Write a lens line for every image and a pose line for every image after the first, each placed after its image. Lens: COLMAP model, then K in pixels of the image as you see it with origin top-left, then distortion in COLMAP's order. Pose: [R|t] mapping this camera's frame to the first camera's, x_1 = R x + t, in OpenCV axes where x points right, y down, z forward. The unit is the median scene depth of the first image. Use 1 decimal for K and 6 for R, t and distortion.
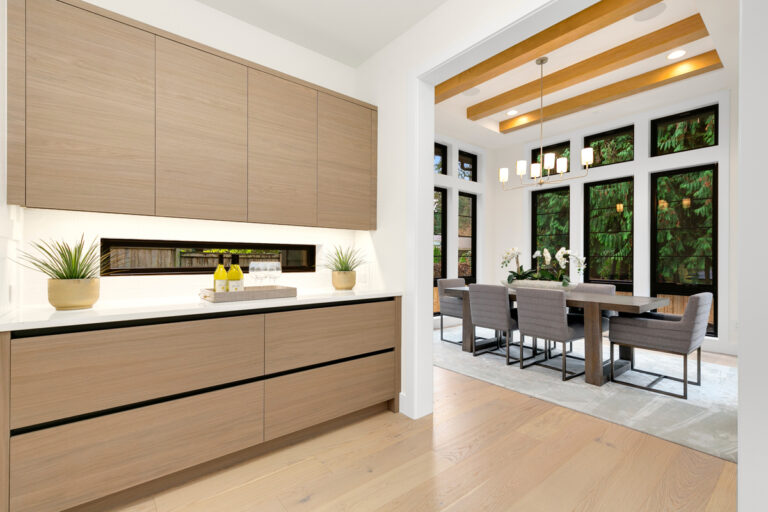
lens RADIAL K [[348.5, 0, 383.2], [0, 348.5, 256.9], [0, 0, 1]] dist [0.000152, 0.000264]
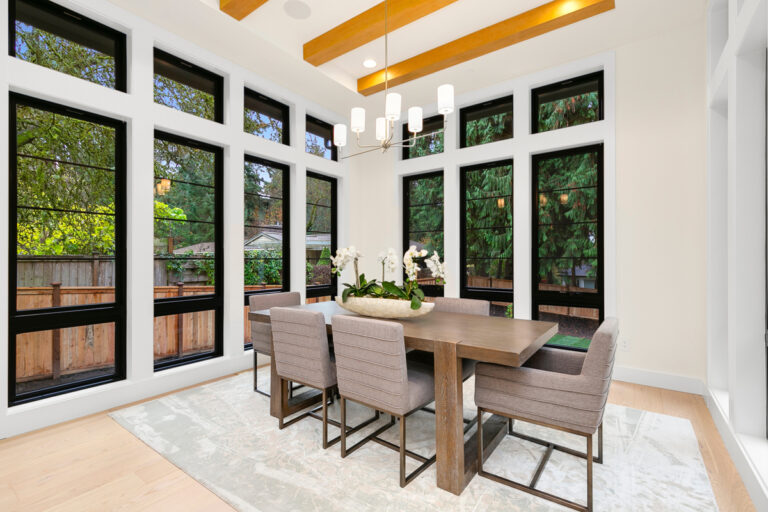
lens RADIAL K [[348.5, 0, 384.9], [0, 348.5, 254.7], [0, 0, 1]] dist [0.000152, 0.000264]
pose [[0.965888, -0.000840, 0.258959, 0.229079], [0.002512, 0.999978, -0.006124, -0.006041], [-0.258948, 0.006566, 0.965869, 0.307887]]
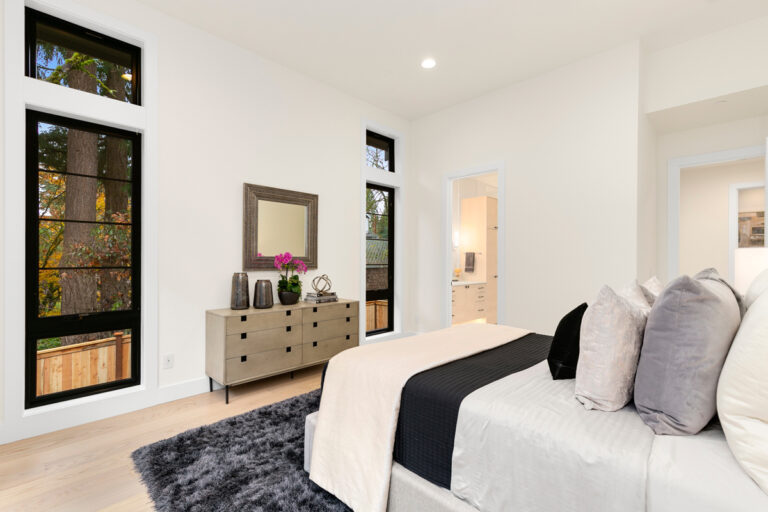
lens RADIAL K [[323.8, 0, 385.0], [0, 323.8, 262.1], [0, 0, 1]] dist [0.003498, 0.000468]
pose [[0.998007, -0.011637, 0.062028, 0.265546], [0.011813, 0.999927, -0.002482, -0.005940], [-0.061995, 0.003209, 0.998071, 0.337941]]
